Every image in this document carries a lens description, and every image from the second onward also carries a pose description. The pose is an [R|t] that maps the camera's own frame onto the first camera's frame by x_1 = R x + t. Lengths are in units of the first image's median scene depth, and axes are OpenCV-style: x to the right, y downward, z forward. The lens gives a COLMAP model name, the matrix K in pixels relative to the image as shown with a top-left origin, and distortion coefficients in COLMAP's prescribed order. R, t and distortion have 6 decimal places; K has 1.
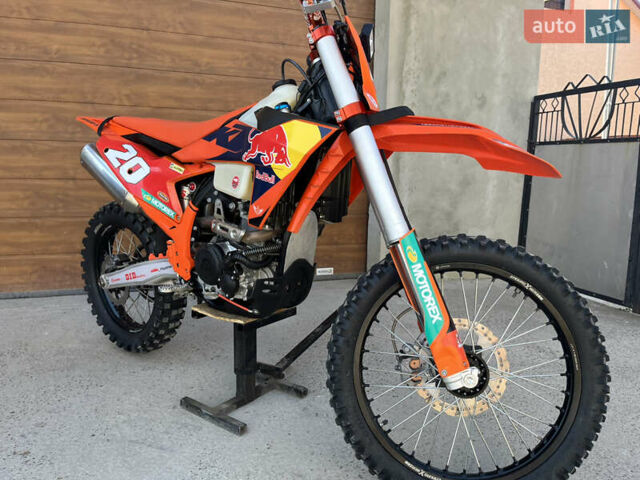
lens RADIAL K [[472.5, 0, 349.8], [0, 472.5, 237.9], [0, 0, 1]] dist [0.003375, -0.084899]
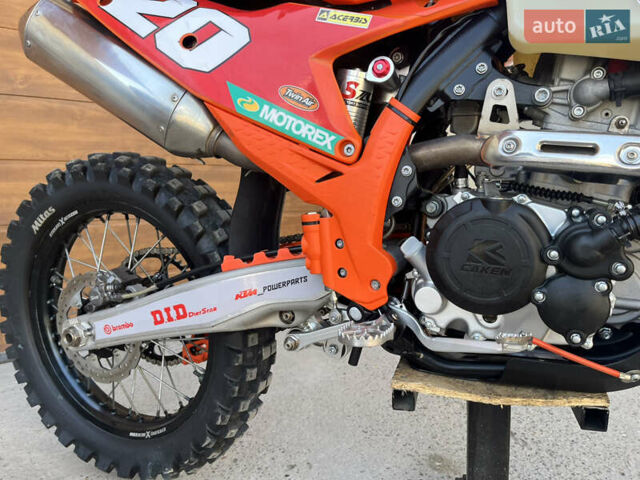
lens RADIAL K [[484.8, 0, 325.3], [0, 484.8, 243.8], [0, 0, 1]] dist [0.064883, -0.098846]
pose [[0.979982, -0.060586, 0.189644, -0.448460], [0.066703, 0.997433, -0.026033, 0.042764], [-0.187580, 0.038162, 0.981508, 0.596346]]
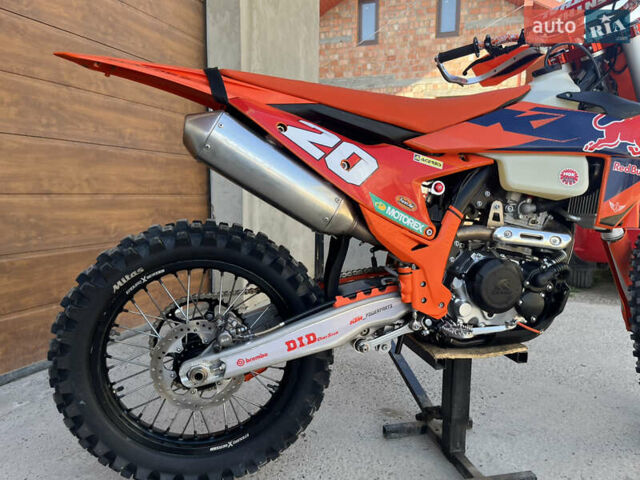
lens RADIAL K [[484.8, 0, 325.3], [0, 484.8, 243.8], [0, 0, 1]] dist [0.064883, -0.098846]
pose [[0.682842, -0.103654, 0.723175, -0.963617], [0.114394, 0.992843, 0.034292, -0.065732], [-0.721554, 0.059311, 0.689813, 0.596311]]
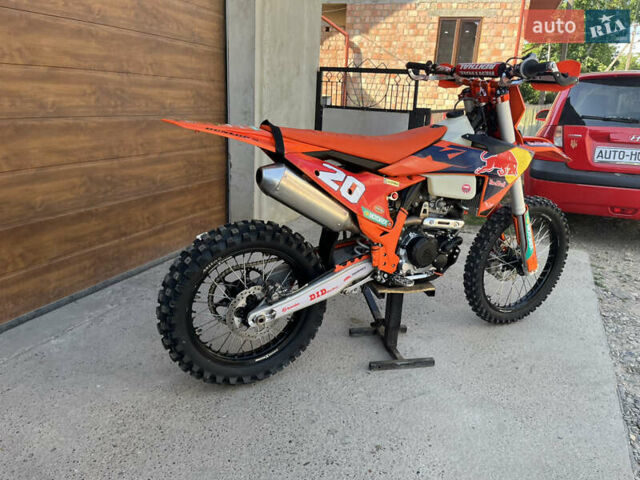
lens RADIAL K [[484.8, 0, 325.3], [0, 484.8, 243.8], [0, 0, 1]] dist [0.064883, -0.098846]
pose [[0.462166, -0.280794, 0.841164, -1.412502], [0.092803, 0.958652, 0.269024, -0.322949], [-0.881924, -0.046271, 0.469115, 0.560133]]
